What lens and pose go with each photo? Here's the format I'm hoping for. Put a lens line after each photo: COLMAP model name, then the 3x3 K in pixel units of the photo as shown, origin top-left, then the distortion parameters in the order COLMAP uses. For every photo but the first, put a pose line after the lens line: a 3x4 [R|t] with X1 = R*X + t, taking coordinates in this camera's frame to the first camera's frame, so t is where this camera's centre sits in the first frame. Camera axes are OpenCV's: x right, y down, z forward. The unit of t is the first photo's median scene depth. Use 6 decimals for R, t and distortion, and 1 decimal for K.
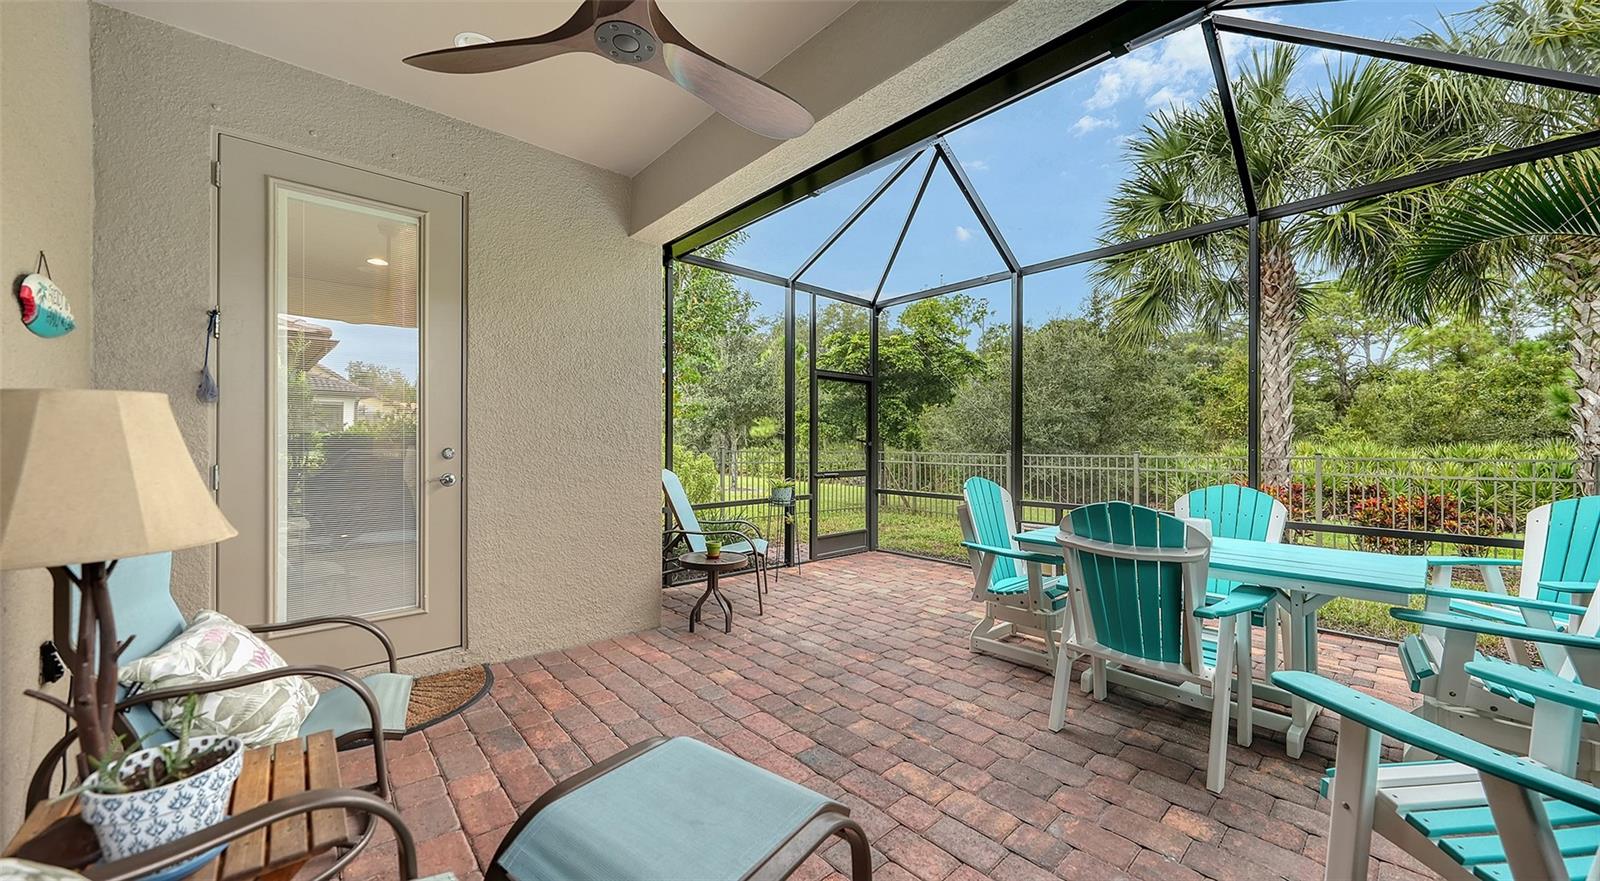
lens RADIAL K [[563.0, 0, 807.5], [0, 563.0, 443.4], [0, 0, 1]] dist [-0.006511, 0.000937]
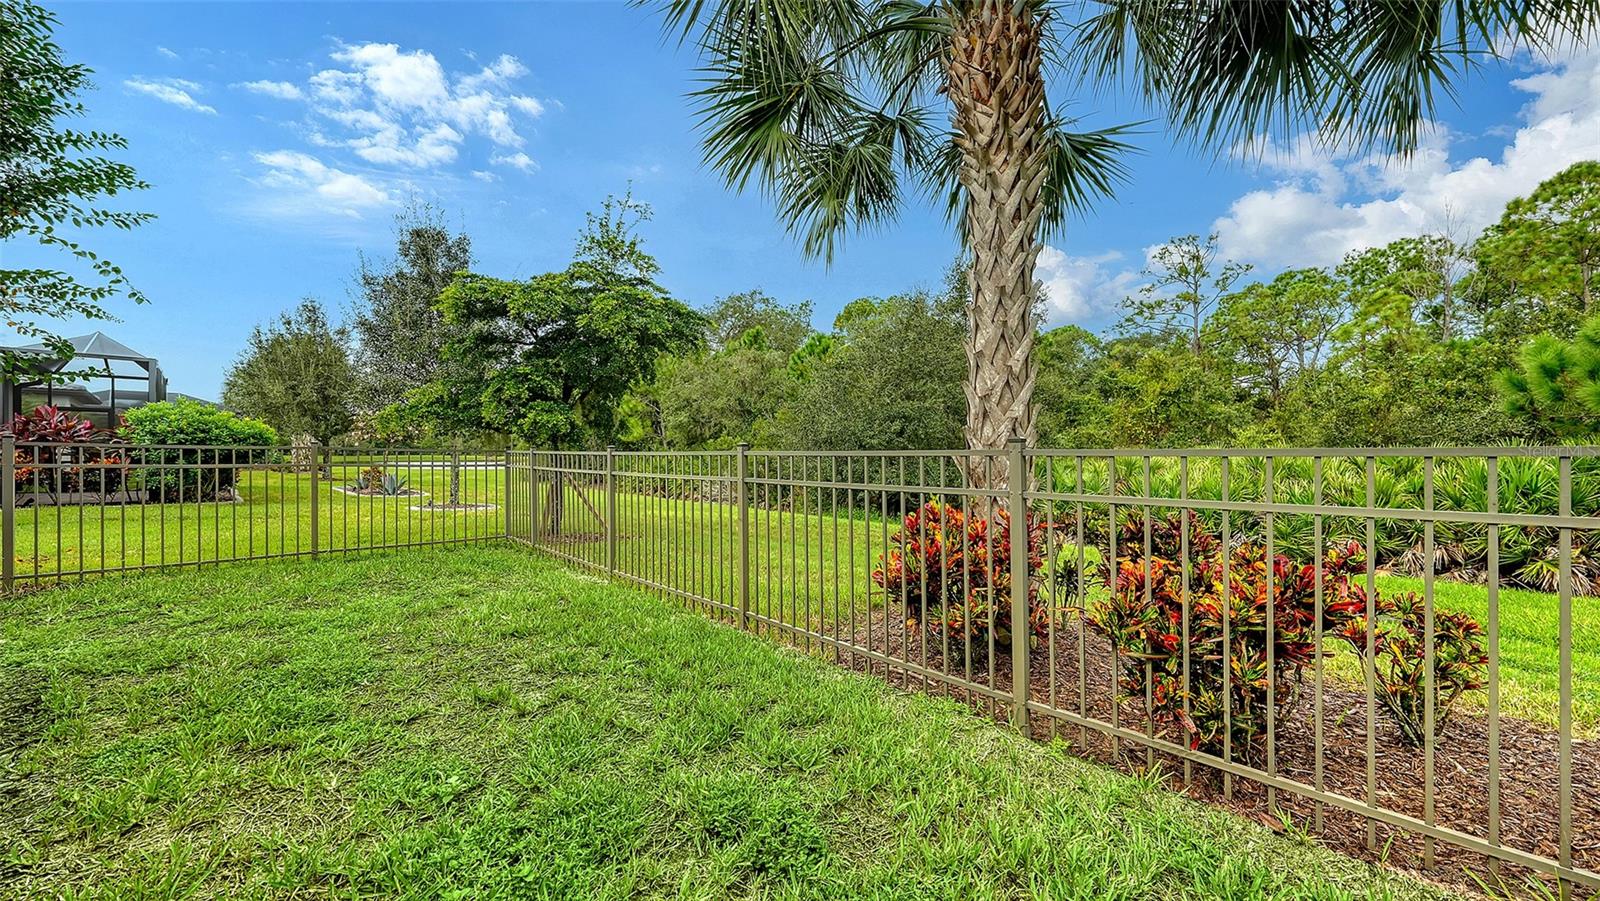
lens RADIAL K [[564.1, 0, 793.3], [0, 564.1, 444.6], [0, 0, 1]] dist [-0.002104, -0.000567]
pose [[0.998995, 0.006370, 0.044368, 0.284388], [-0.005821, 0.999905, -0.012498, 0.011074], [-0.044444, 0.012227, 0.998937, 0.239915]]
